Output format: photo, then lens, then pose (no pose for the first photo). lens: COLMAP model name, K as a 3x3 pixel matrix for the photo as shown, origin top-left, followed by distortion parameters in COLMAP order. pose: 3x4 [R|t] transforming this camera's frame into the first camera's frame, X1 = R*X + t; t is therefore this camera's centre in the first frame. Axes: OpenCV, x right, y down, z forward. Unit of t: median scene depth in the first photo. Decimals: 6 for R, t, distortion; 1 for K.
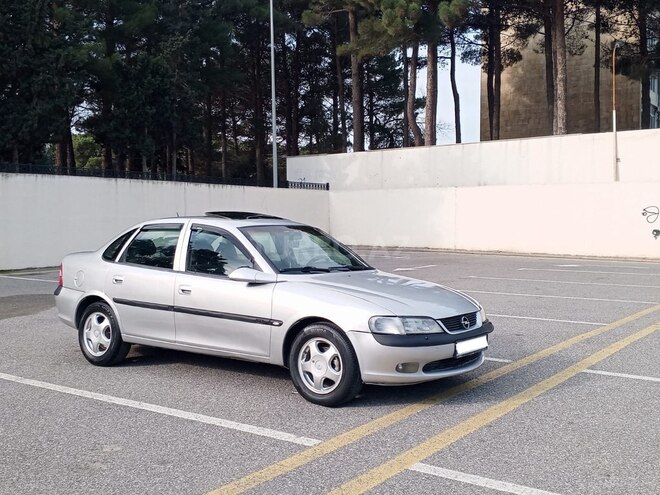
lens RADIAL K [[746.4, 0, 332.5], [0, 746.4, 246.3], [0, 0, 1]] dist [0.195595, -0.575740]
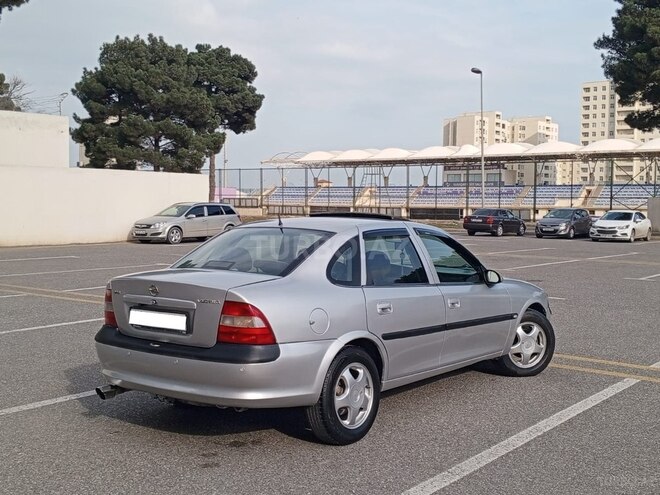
lens RADIAL K [[798.4, 0, 338.4], [0, 798.4, 247.5], [0, 0, 1]] dist [0.194487, -0.579657]
pose [[0.029190, -0.054033, 0.998112, -1.110888], [0.020334, 0.998363, 0.053452, -0.059442], [-0.999367, 0.018735, 0.030241, 1.076782]]
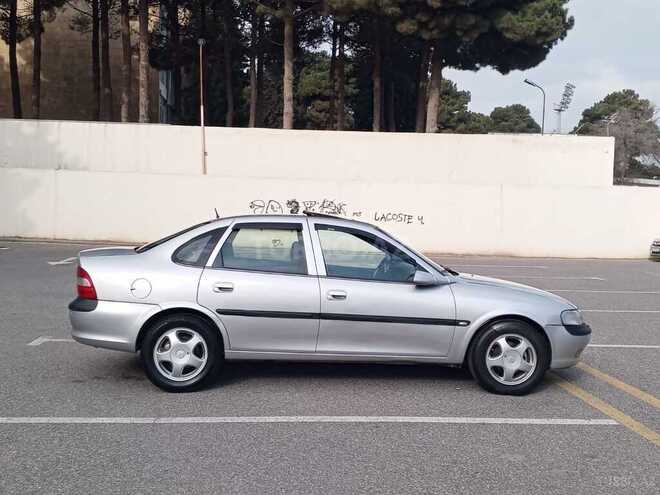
lens RADIAL K [[766.3, 0, 333.0], [0, 766.3, 246.9], [0, 0, 1]] dist [0.217103, -0.671127]
pose [[0.761129, -0.009799, 0.648526, -0.800642], [-0.003265, 0.999815, 0.018939, -0.020440], [-0.648592, -0.016533, 0.760957, 0.266585]]
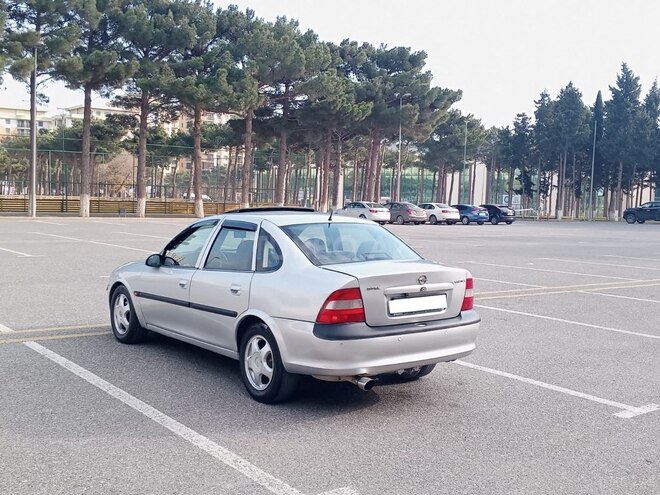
lens RADIAL K [[766.3, 0, 333.0], [0, 766.3, 246.9], [0, 0, 1]] dist [0.217103, -0.671127]
pose [[-0.952705, -0.037646, 0.301557, -0.542484], [-0.007460, 0.994896, 0.100634, -0.104572], [-0.303807, 0.093625, -0.948122, 2.095553]]
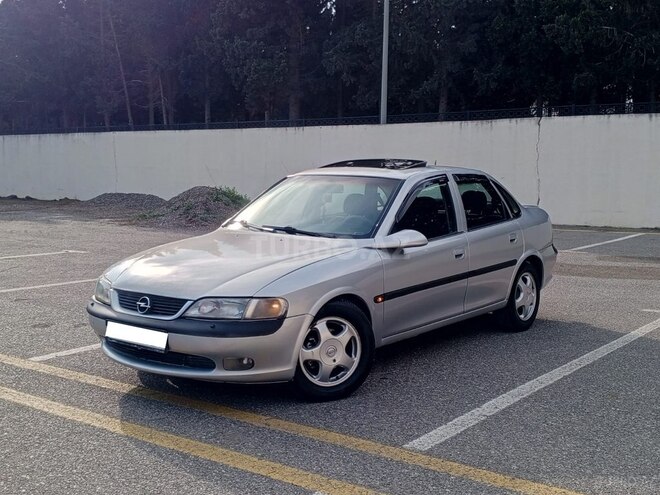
lens RADIAL K [[780.3, 0, 321.7], [0, 780.3, 248.4], [0, 0, 1]] dist [0.246319, -0.718227]
pose [[-0.035006, 0.096742, -0.994694, 0.812707], [-0.035401, 0.994559, 0.097975, -0.031345], [0.998760, 0.038642, -0.031390, 1.026061]]
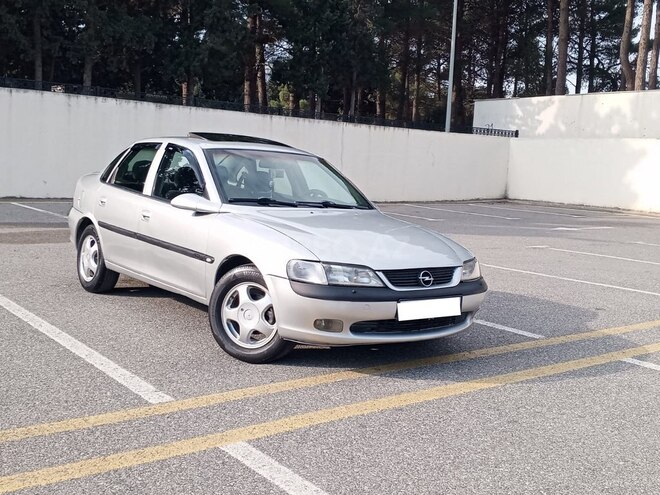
lens RADIAL K [[761.7, 0, 330.0], [0, 761.7, 247.5], [0, 0, 1]] dist [0.227046, -0.719938]
pose [[0.955807, 0.080800, -0.282673, 0.268974], [-0.062587, 0.995374, 0.072892, 0.014378], [0.287255, -0.051979, 0.956443, 0.178357]]
